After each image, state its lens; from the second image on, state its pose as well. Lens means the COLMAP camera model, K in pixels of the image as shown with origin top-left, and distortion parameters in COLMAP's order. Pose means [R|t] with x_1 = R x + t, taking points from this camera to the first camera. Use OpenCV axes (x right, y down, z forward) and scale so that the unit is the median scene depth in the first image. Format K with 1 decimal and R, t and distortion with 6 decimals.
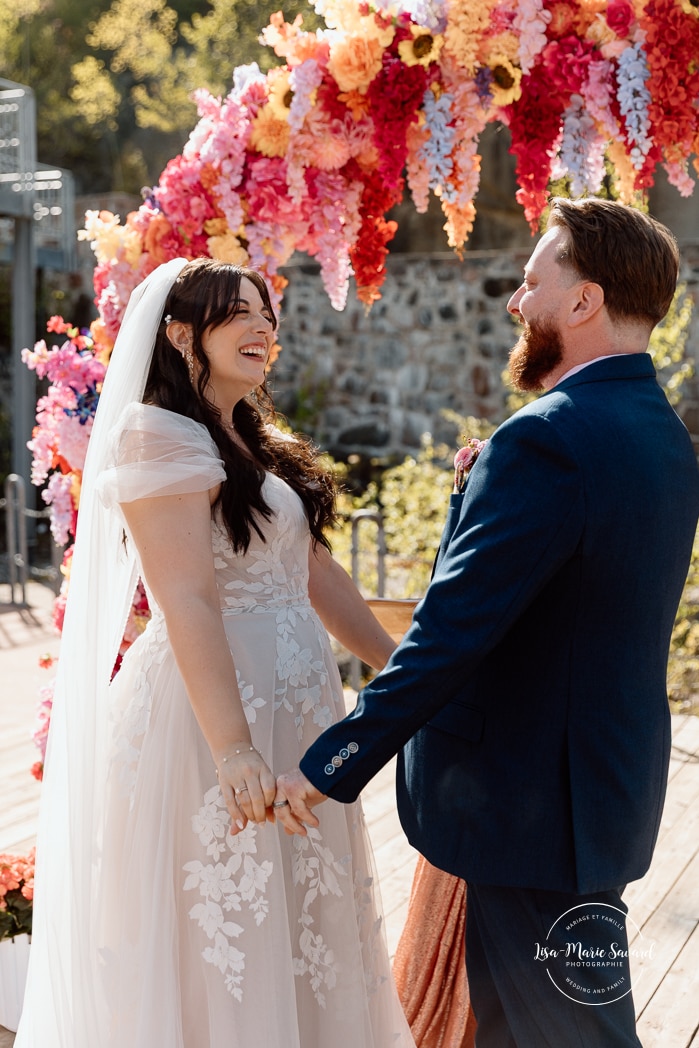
lens RADIAL K [[1725.9, 0, 277.3], [0, 1725.9, 525.1], [0, 0, 1]] dist [-0.018677, -0.036551]
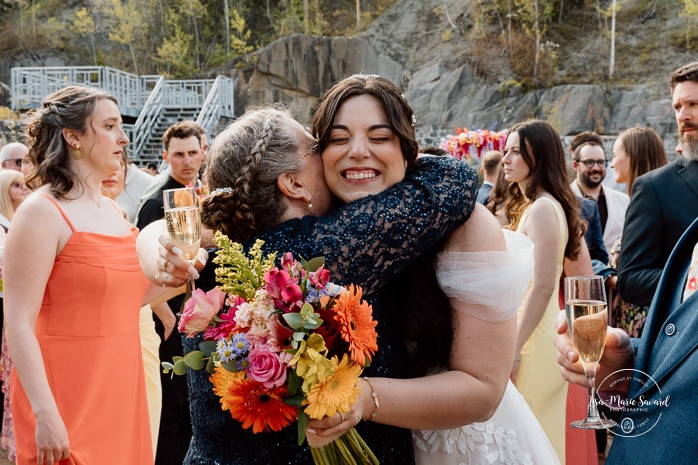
lens RADIAL K [[976.3, 0, 349.0], [0, 976.3, 232.5], [0, 0, 1]] dist [0.004908, 0.031773]
pose [[0.963630, -0.010883, 0.267020, -1.960545], [0.012436, 0.999914, -0.004127, 0.238084], [-0.266952, 0.007298, 0.963682, -3.928839]]
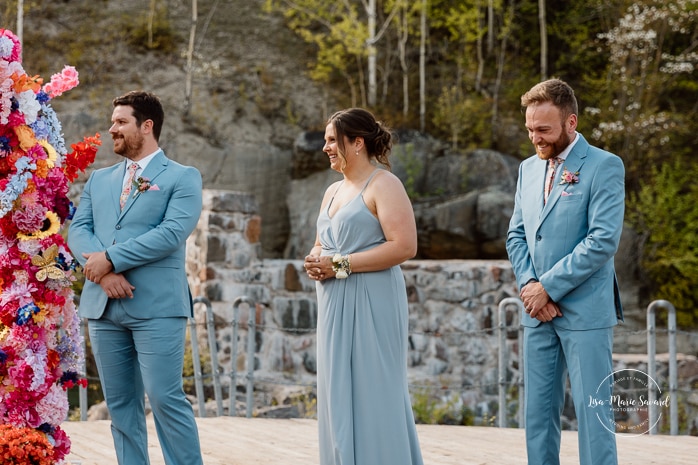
lens RADIAL K [[1413.6, 0, 384.1], [0, 1413.6, 230.6], [0, 0, 1]] dist [0.031955, -0.477838]
pose [[0.677315, 0.039915, 0.734610, -0.417918], [0.040022, 0.995049, -0.090967, 0.156493], [-0.734604, 0.091014, 0.672364, -0.402805]]
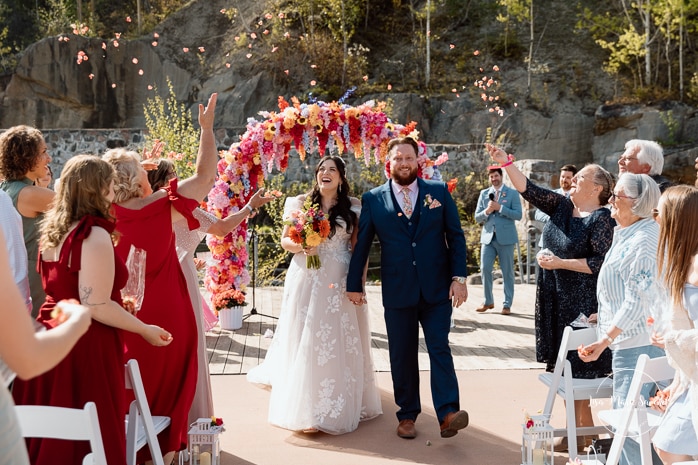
lens RADIAL K [[938.5, 0, 354.6], [0, 938.5, 204.0], [0, 0, 1]] dist [0.020878, -0.009645]
pose [[0.881741, -0.007101, 0.471681, -1.030889], [0.036179, 0.997960, -0.052607, 0.102396], [-0.470345, 0.063451, 0.880199, -1.380243]]
